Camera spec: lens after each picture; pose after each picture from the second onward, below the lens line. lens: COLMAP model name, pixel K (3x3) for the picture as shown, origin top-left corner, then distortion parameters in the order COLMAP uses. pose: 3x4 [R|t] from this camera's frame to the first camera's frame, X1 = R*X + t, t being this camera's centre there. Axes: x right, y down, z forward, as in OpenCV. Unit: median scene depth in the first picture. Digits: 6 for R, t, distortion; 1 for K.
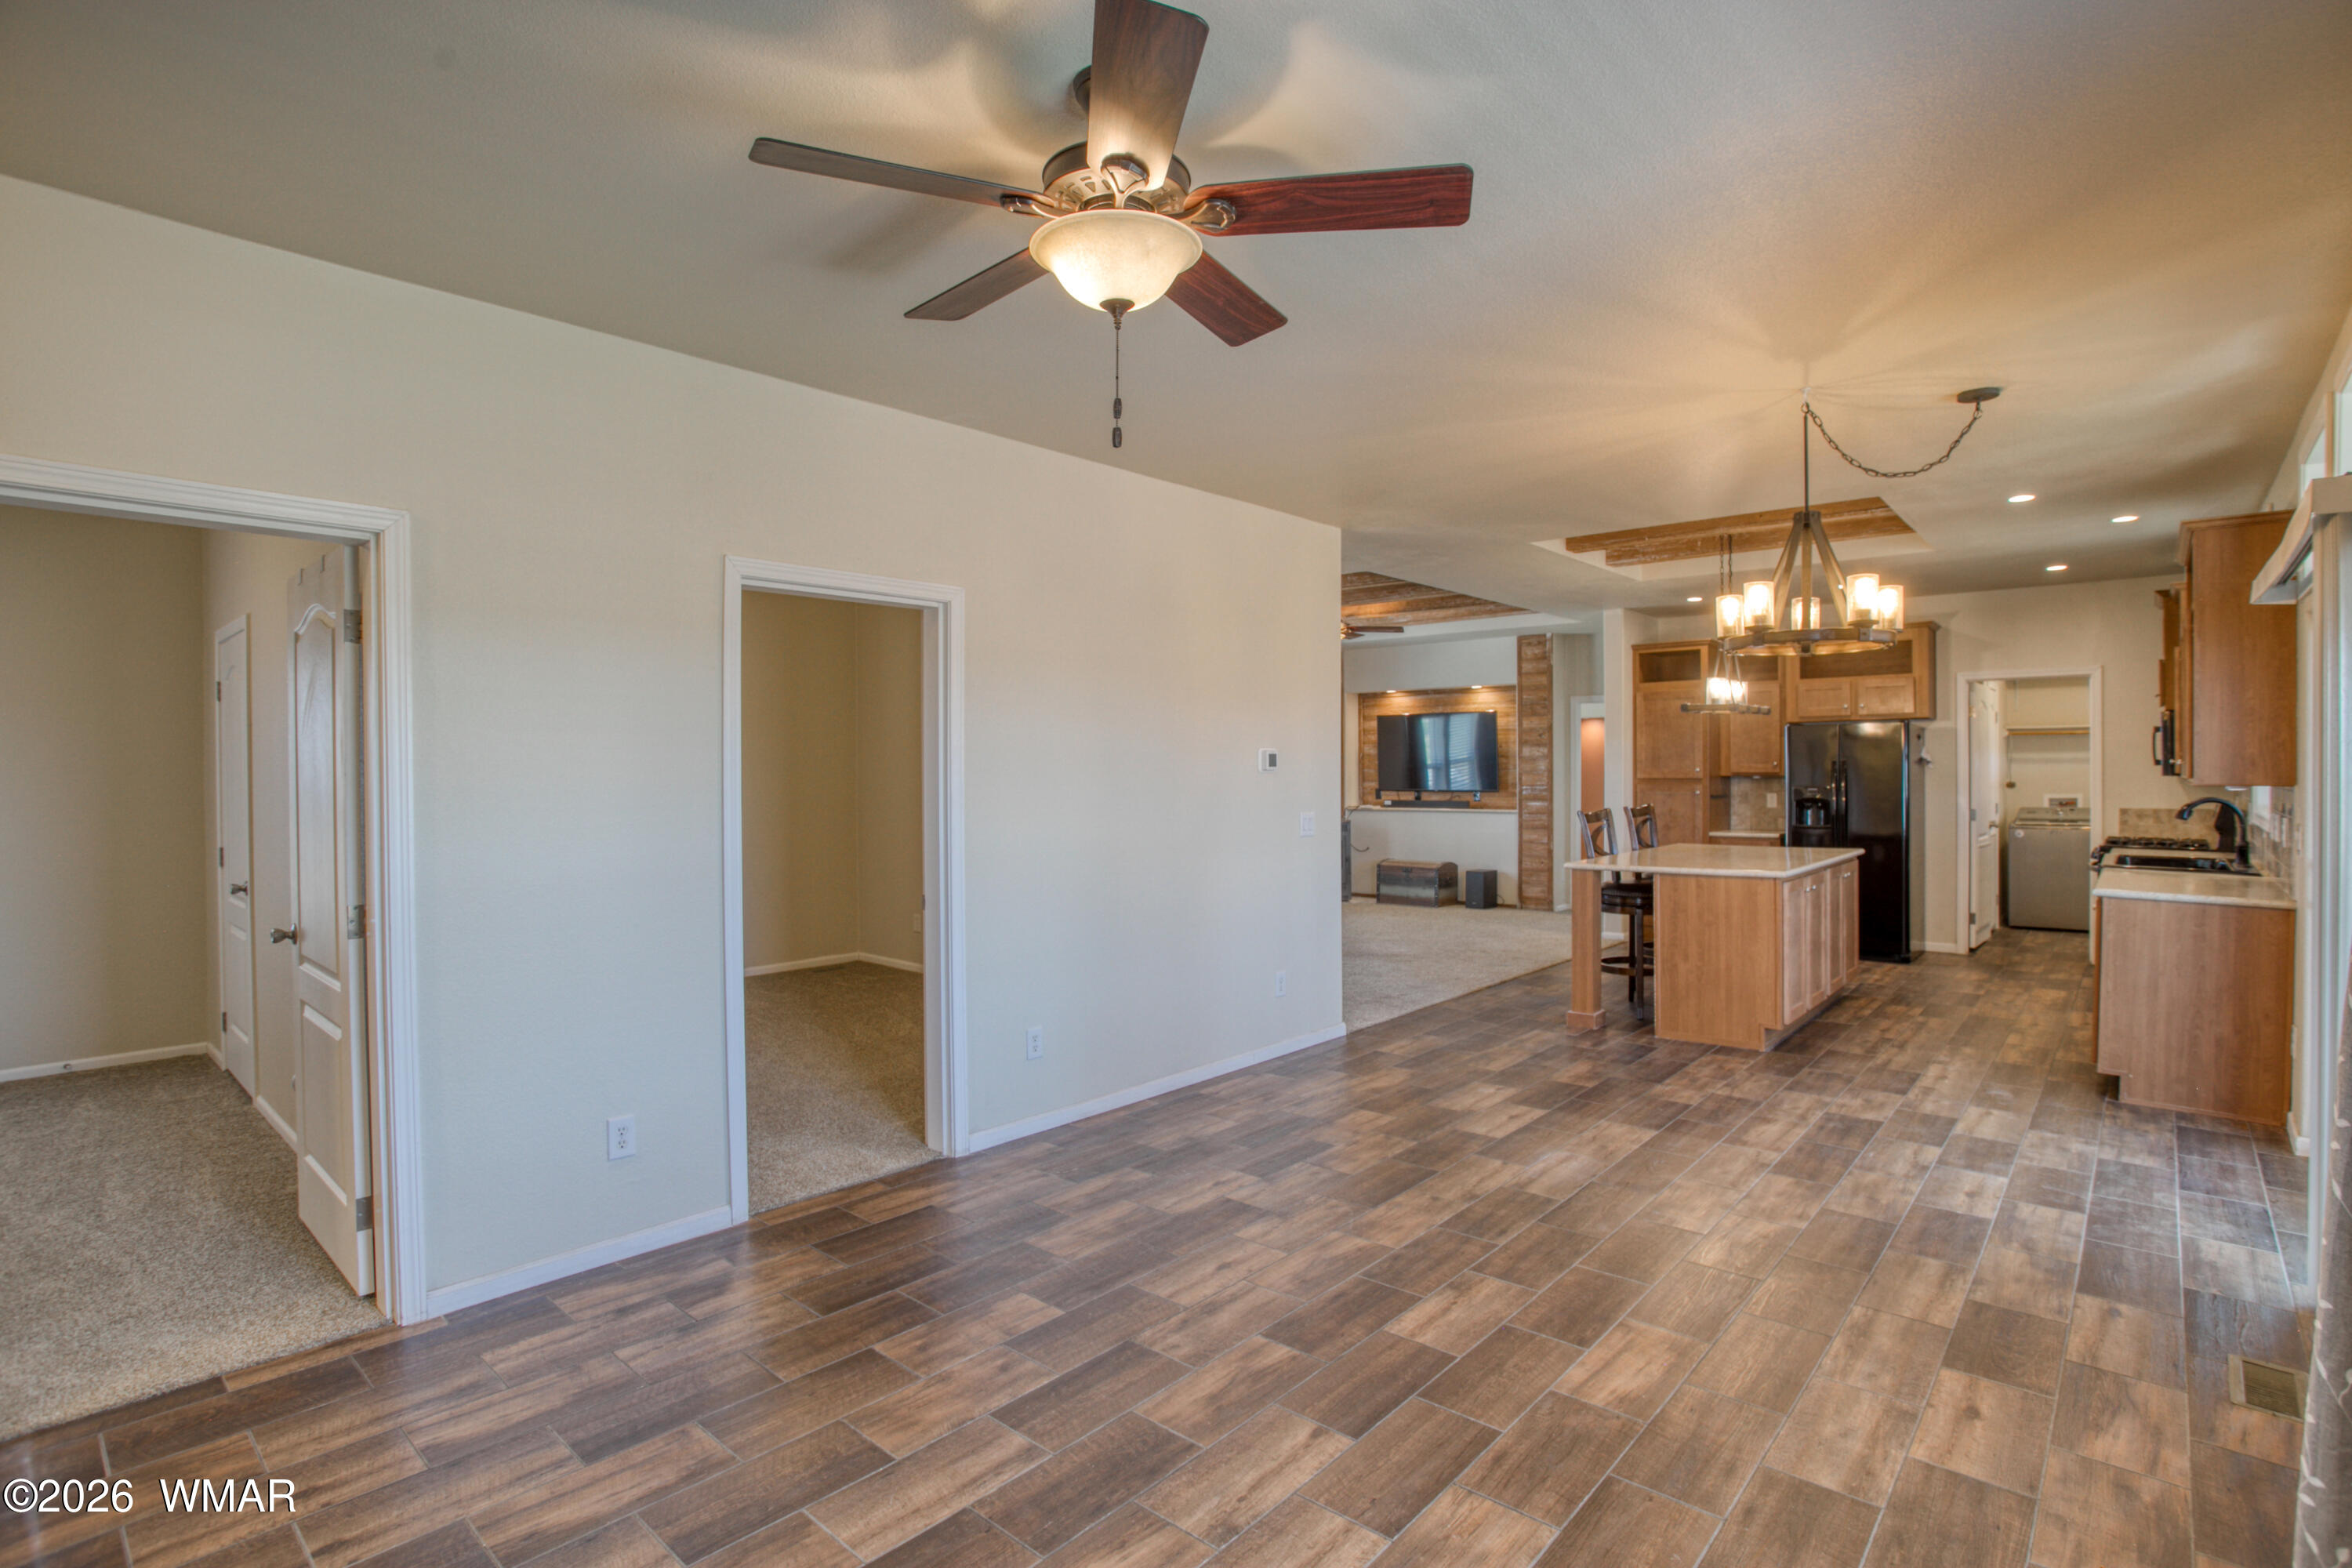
lens RADIAL K [[1133.6, 0, 1204.6], [0, 1133.6, 778.1], [0, 0, 1]] dist [-0.062930, 0.017779]
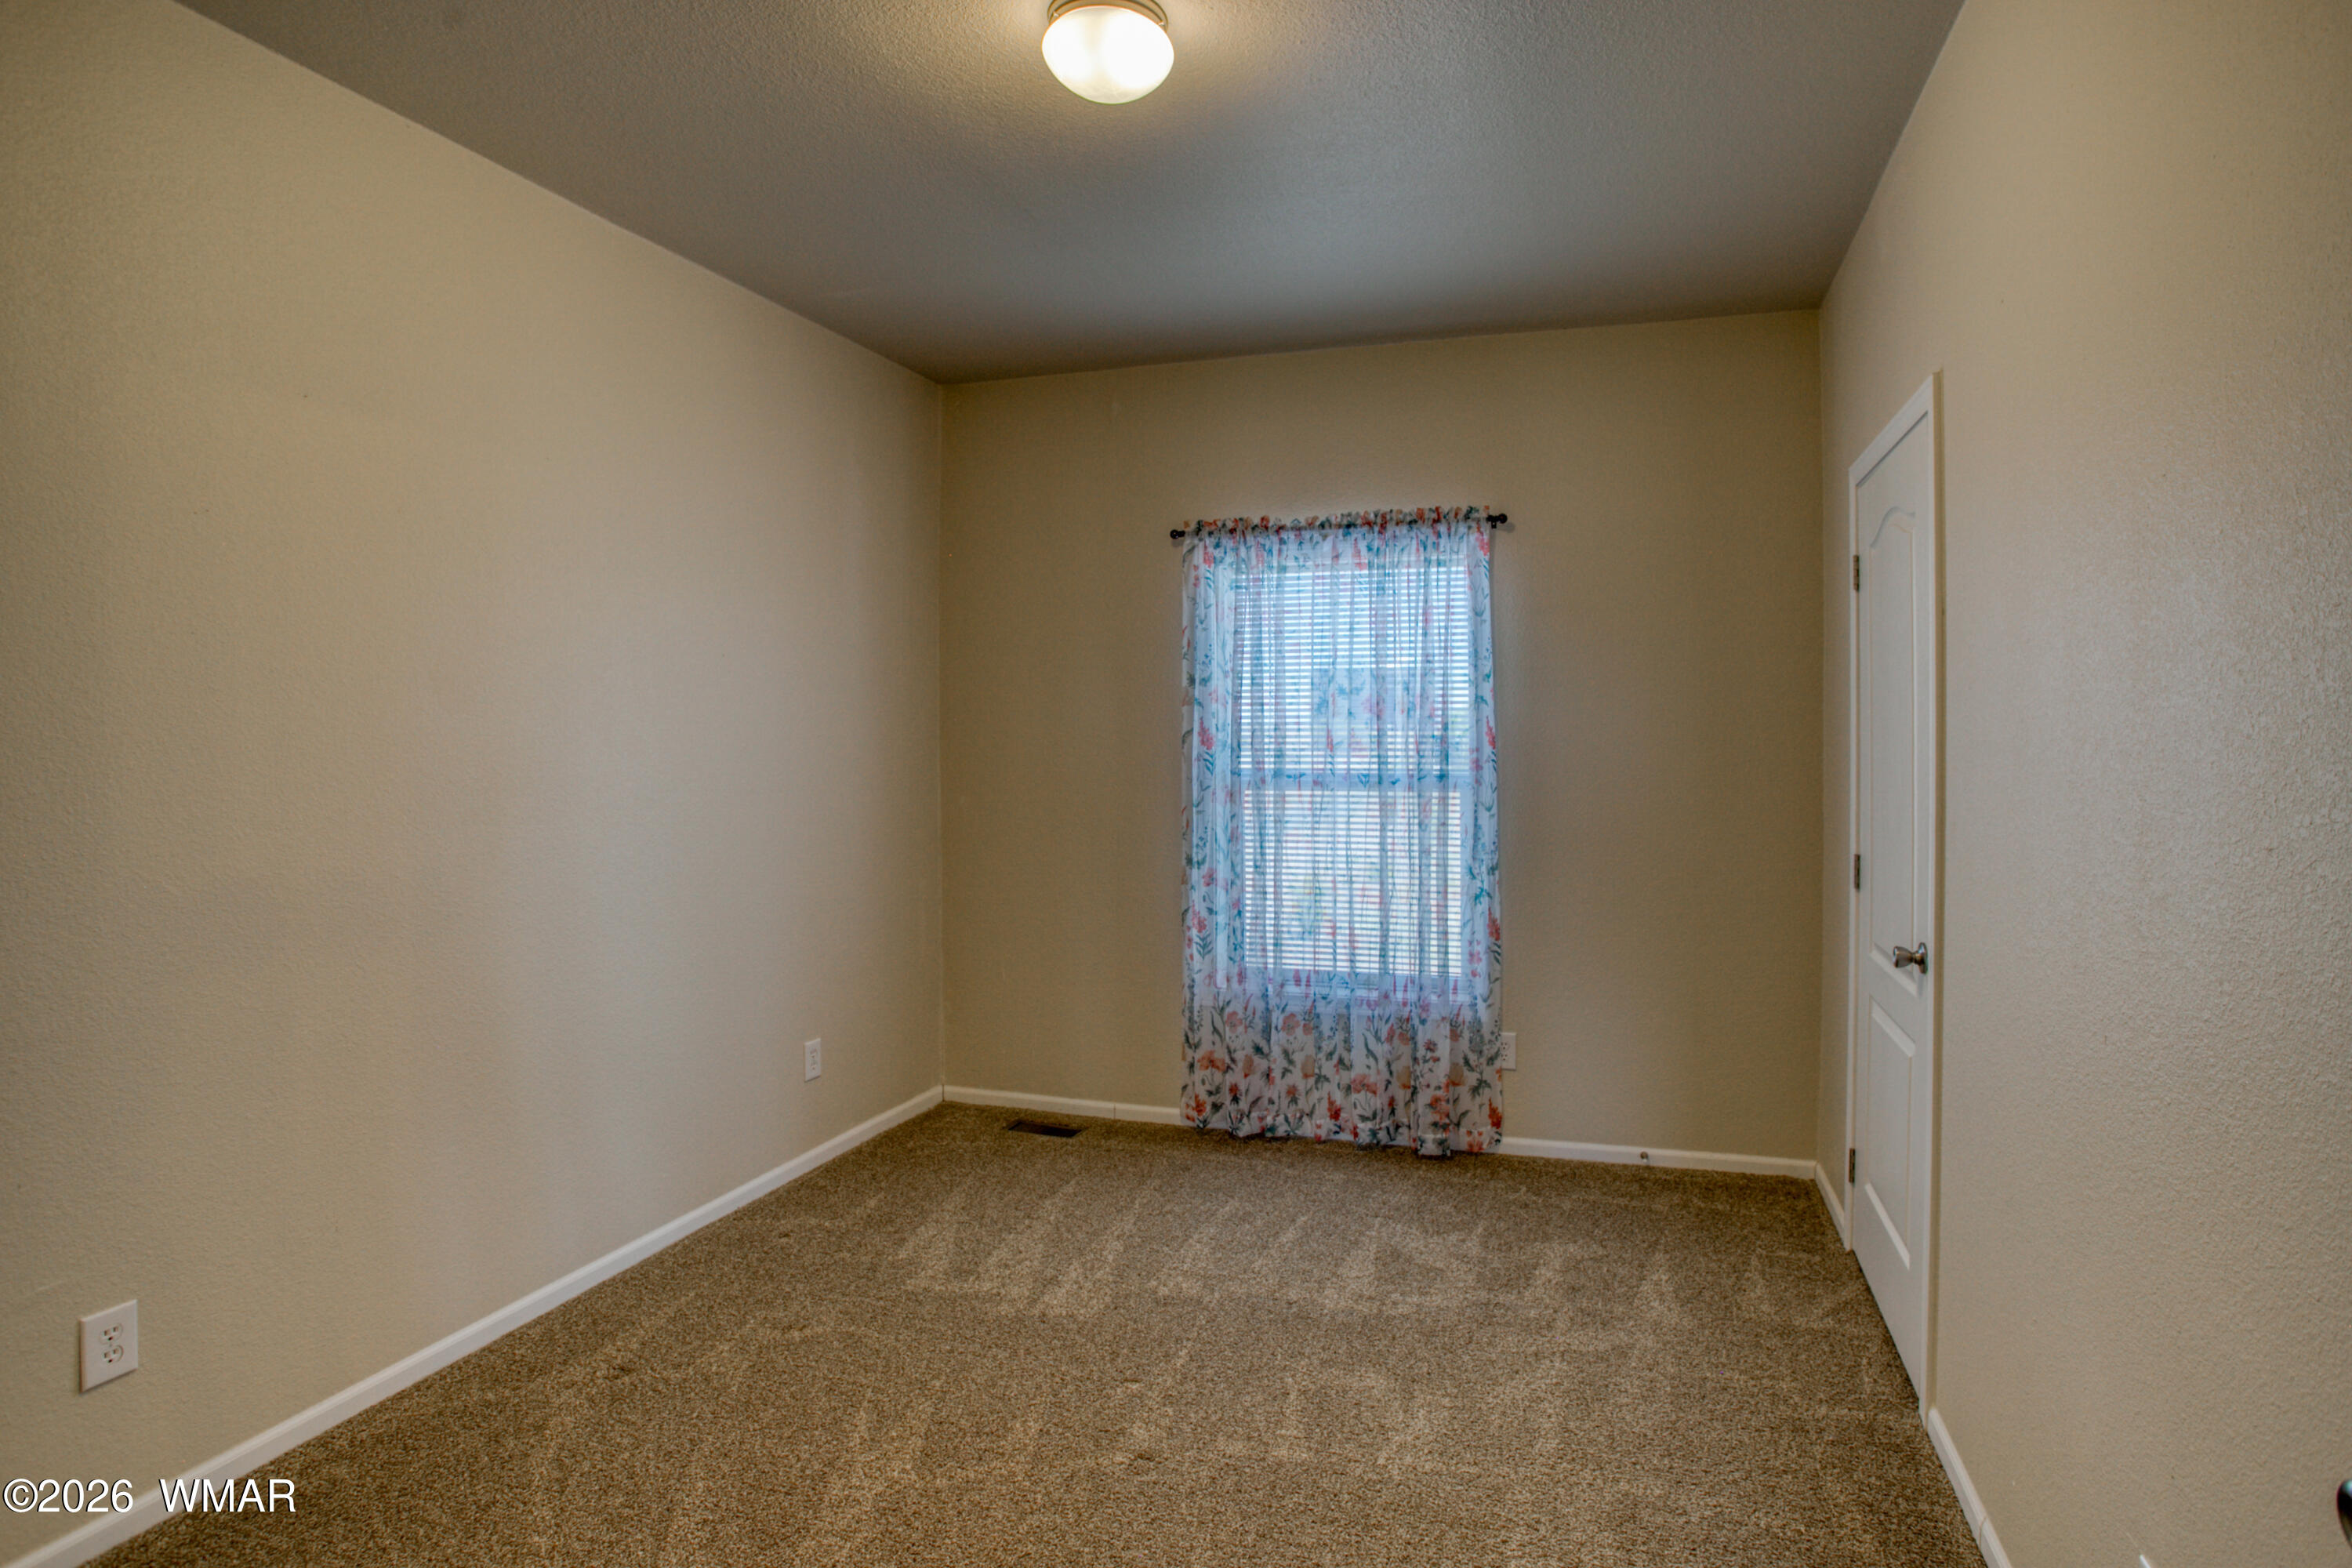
lens RADIAL K [[1133.6, 0, 1204.6], [0, 1133.6, 778.1], [0, 0, 1]] dist [-0.062930, 0.017779]
pose [[0.361326, 0.049011, -0.931150, -0.539037], [-0.006924, 0.998731, 0.049881, 0.001813], [0.932414, -0.011576, 0.361207, 0.527582]]
